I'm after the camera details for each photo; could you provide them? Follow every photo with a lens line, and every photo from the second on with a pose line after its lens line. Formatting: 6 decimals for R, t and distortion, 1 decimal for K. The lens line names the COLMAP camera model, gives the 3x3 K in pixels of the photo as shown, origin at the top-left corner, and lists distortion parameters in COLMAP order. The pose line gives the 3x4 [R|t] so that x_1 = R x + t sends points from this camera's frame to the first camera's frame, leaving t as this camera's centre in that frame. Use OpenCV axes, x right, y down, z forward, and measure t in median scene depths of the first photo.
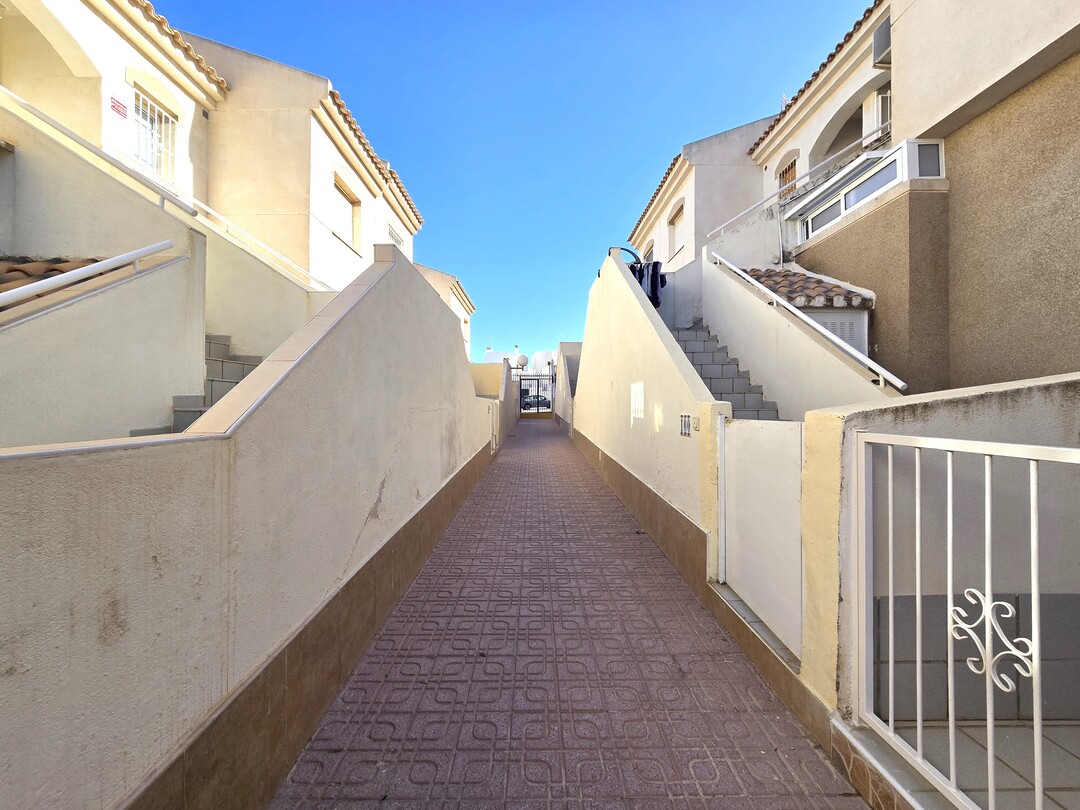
lens RADIAL K [[444.3, 0, 538.2], [0, 444.3, 403.8], [0, 0, 1]] dist [-0.007053, 0.000846]
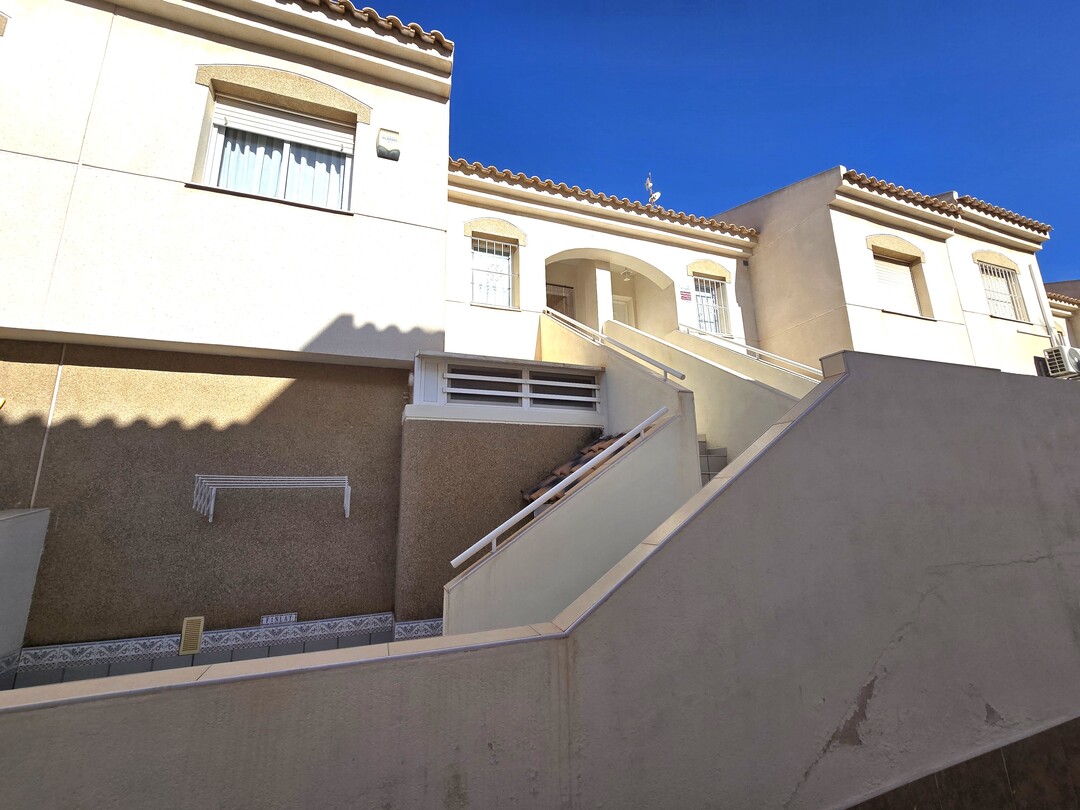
lens RADIAL K [[444.3, 0, 538.7], [0, 444.3, 403.2], [0, 0, 1]] dist [-0.007053, 0.000846]
pose [[0.336926, -0.210911, -0.917604, 0.095425], [0.027560, 0.976379, -0.214301, -0.057931], [0.941128, 0.046915, 0.334780, 0.117651]]
